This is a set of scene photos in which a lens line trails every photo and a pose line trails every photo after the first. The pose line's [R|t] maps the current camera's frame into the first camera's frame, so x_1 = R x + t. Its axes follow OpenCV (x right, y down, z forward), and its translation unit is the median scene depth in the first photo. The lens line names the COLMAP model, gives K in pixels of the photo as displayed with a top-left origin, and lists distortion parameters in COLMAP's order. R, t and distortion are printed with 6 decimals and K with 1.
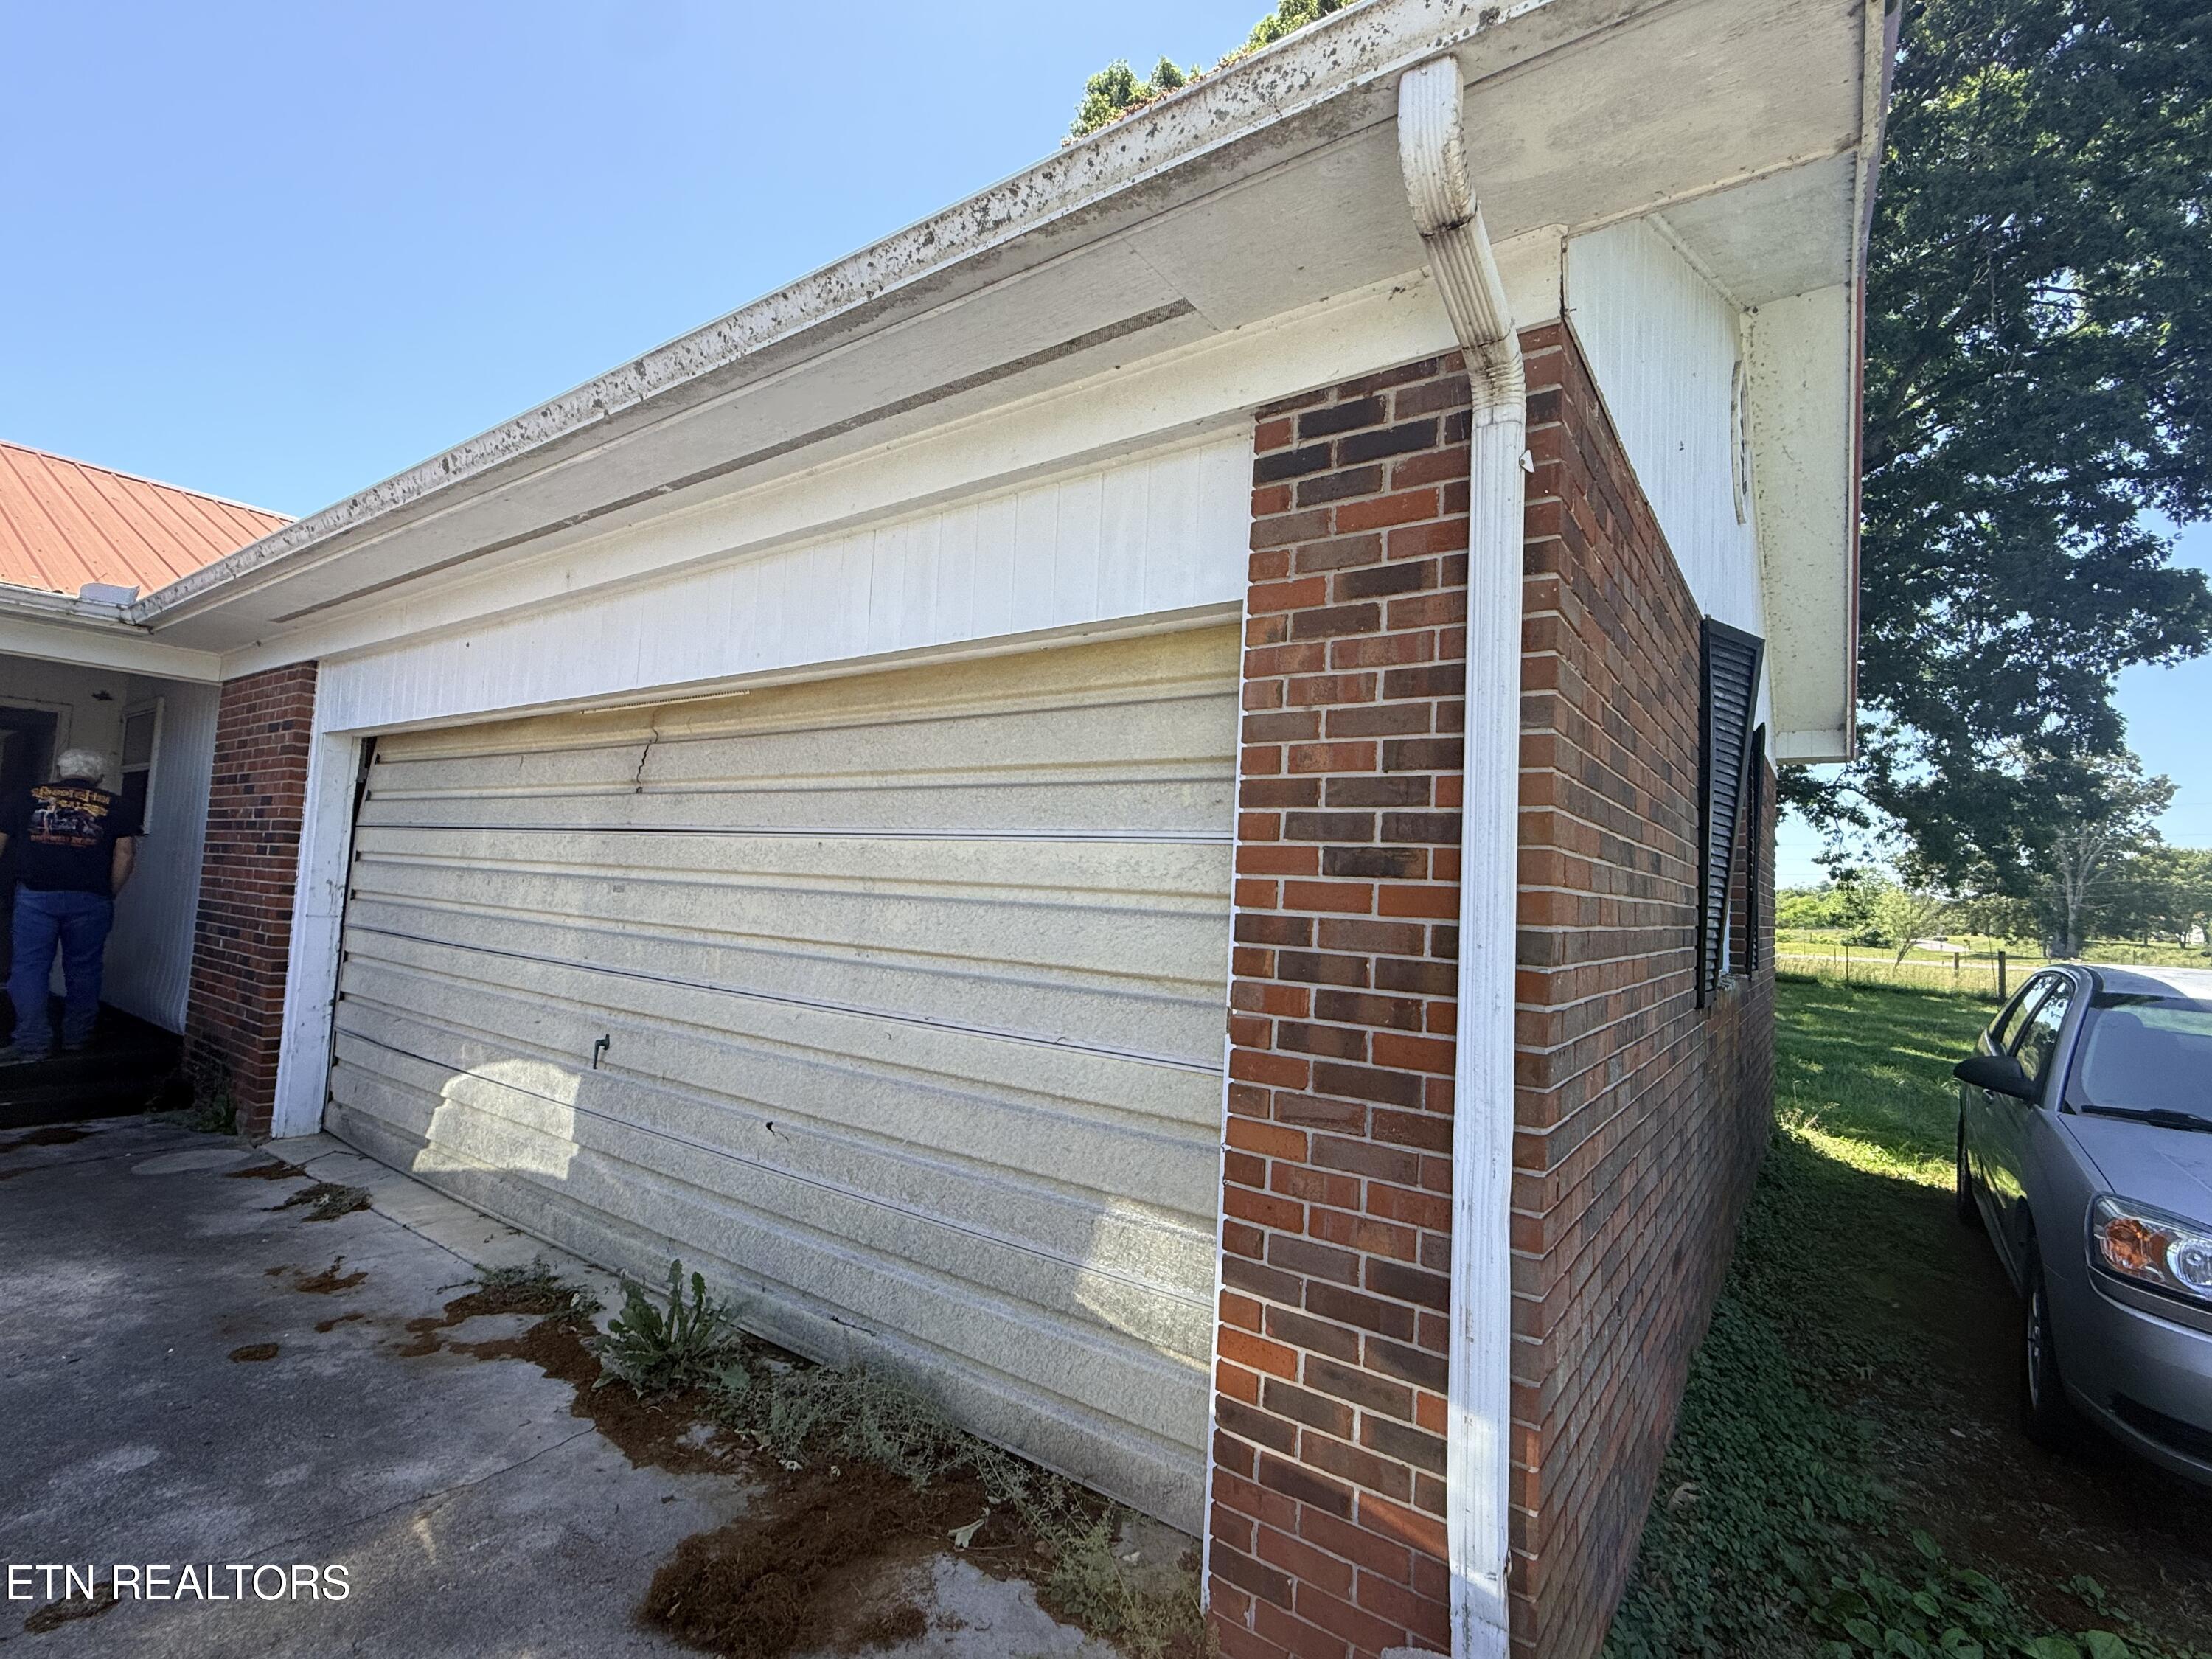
lens RADIAL K [[1025.6, 0, 1100.3], [0, 1025.6, 823.8], [0, 0, 1]] dist [-0.003377, 0.000117]
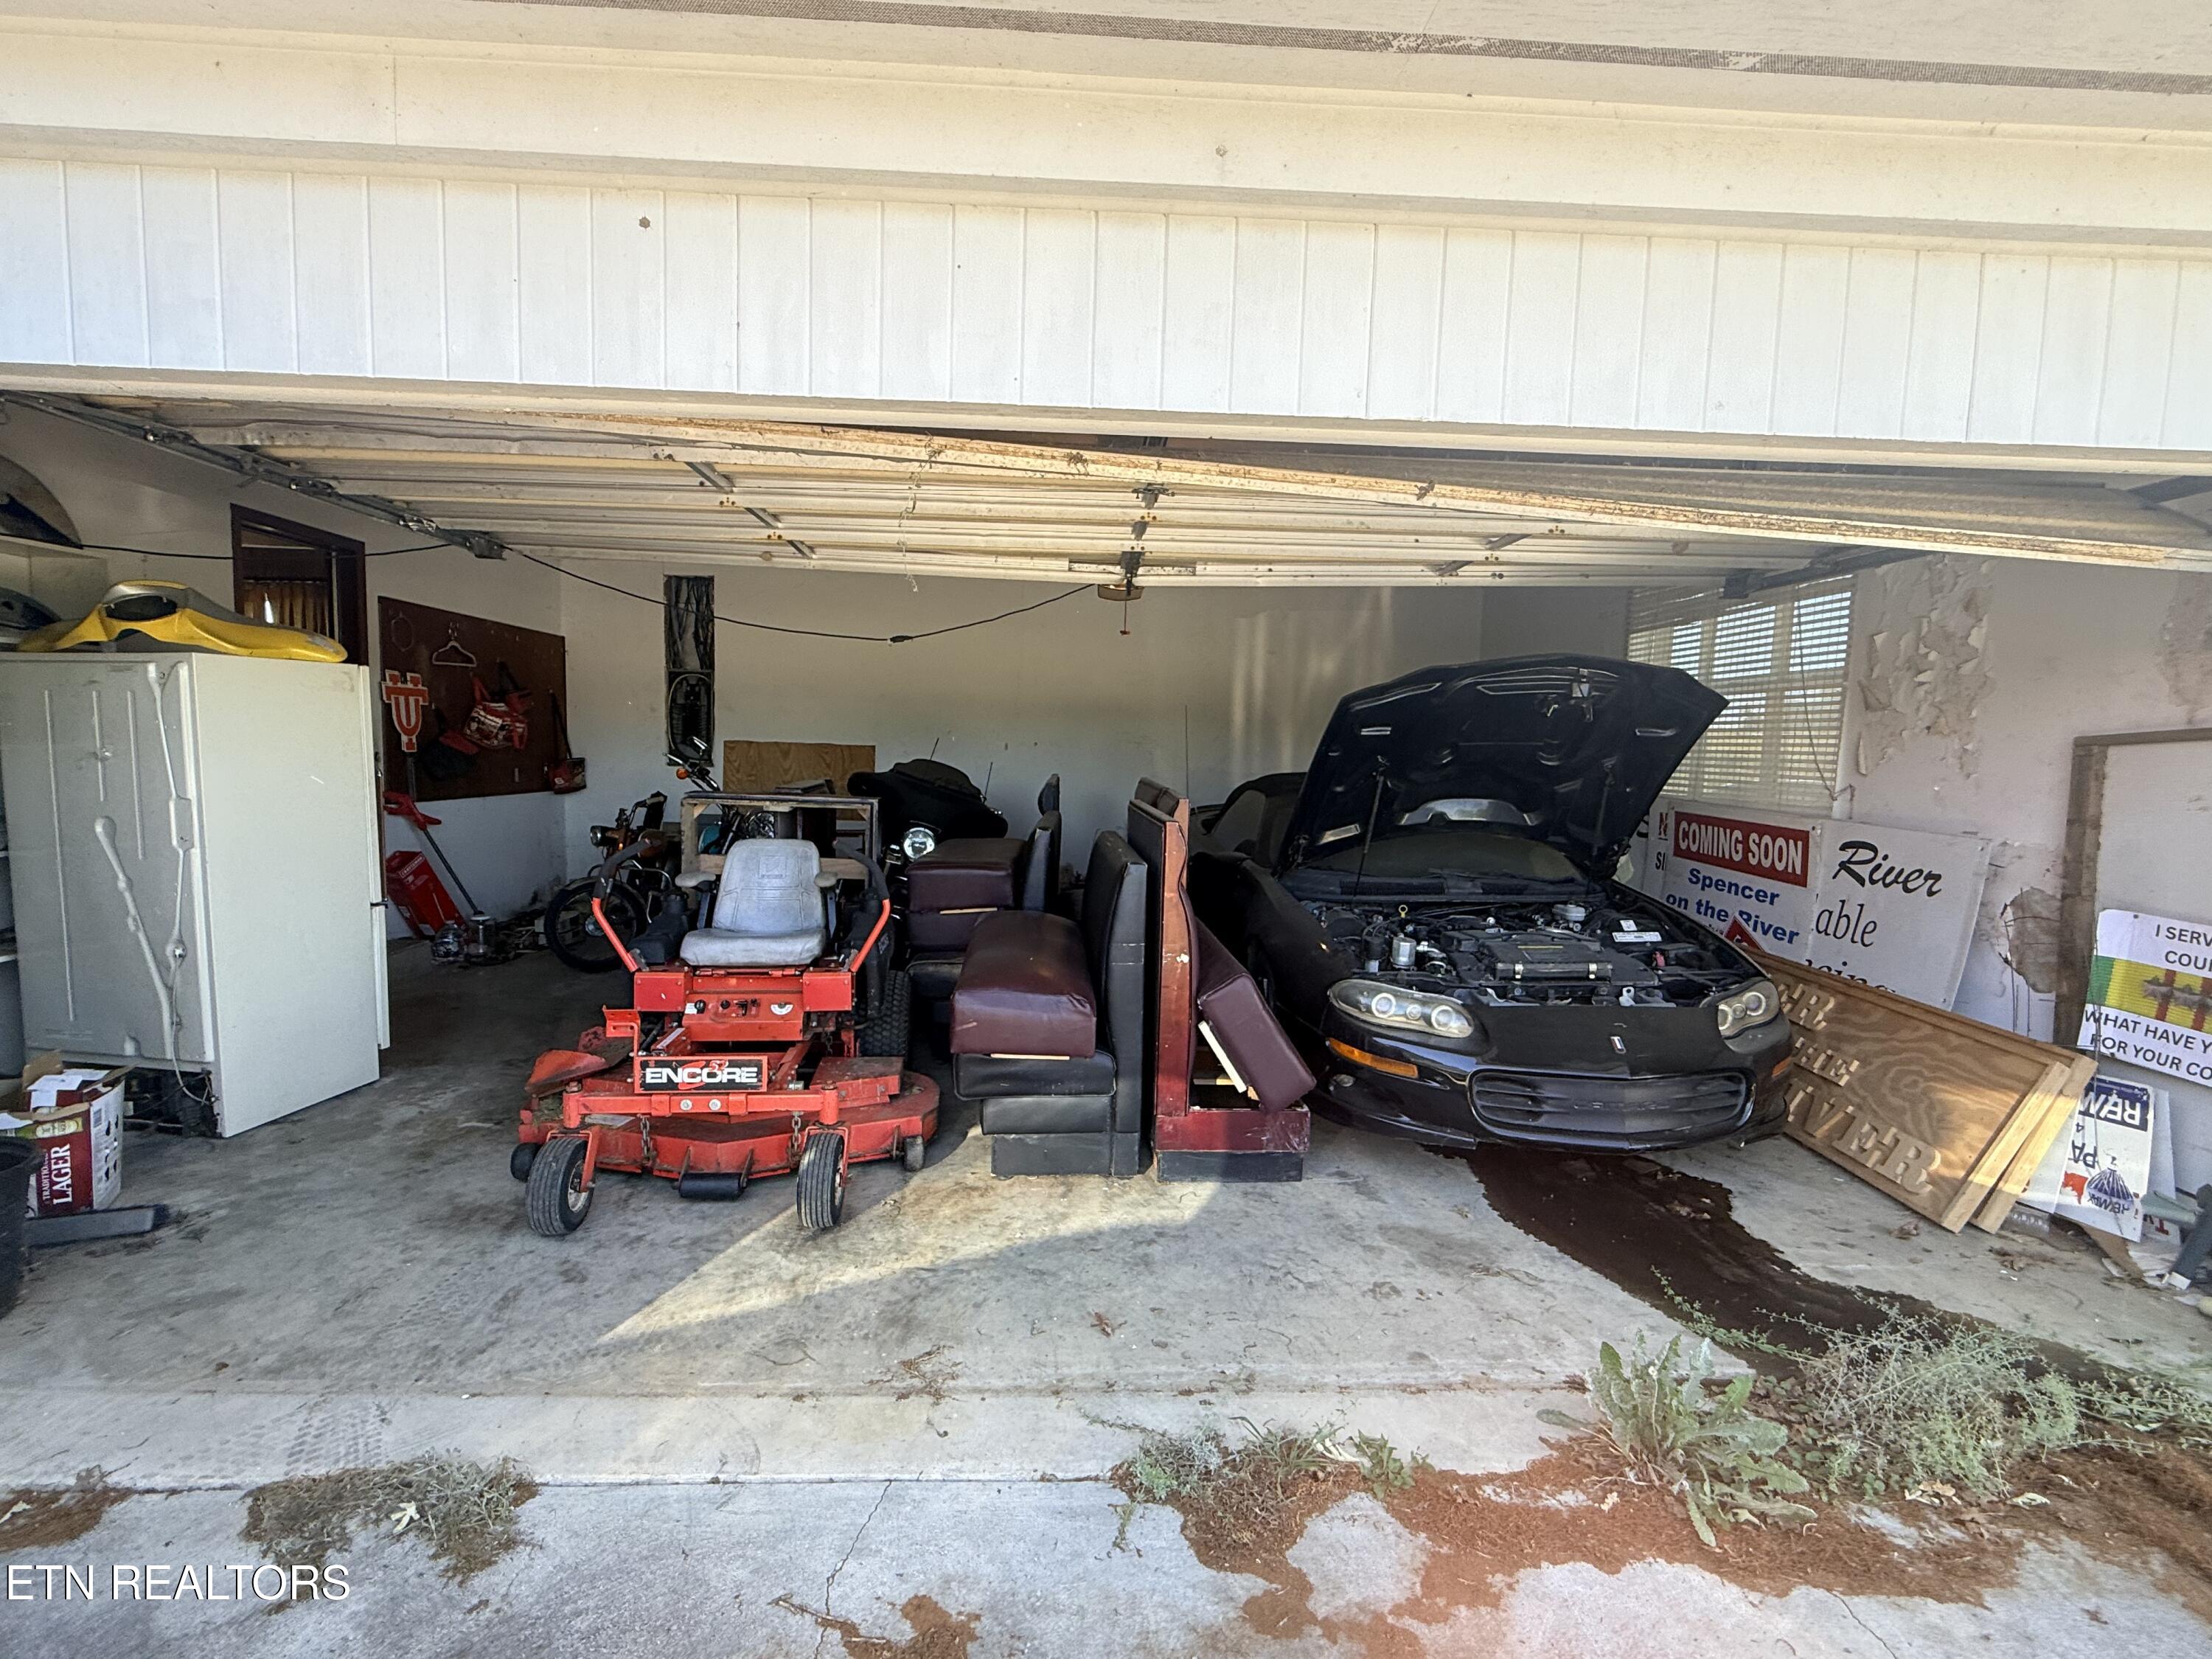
lens RADIAL K [[1025.6, 0, 1100.3], [0, 1025.6, 823.8], [0, 0, 1]] dist [-0.003377, 0.000117]
pose [[0.787840, -0.062506, 0.612700, -0.997073], [-0.028634, 0.990043, 0.137820, 0.018320], [-0.615214, -0.126124, 0.778206, 0.677519]]
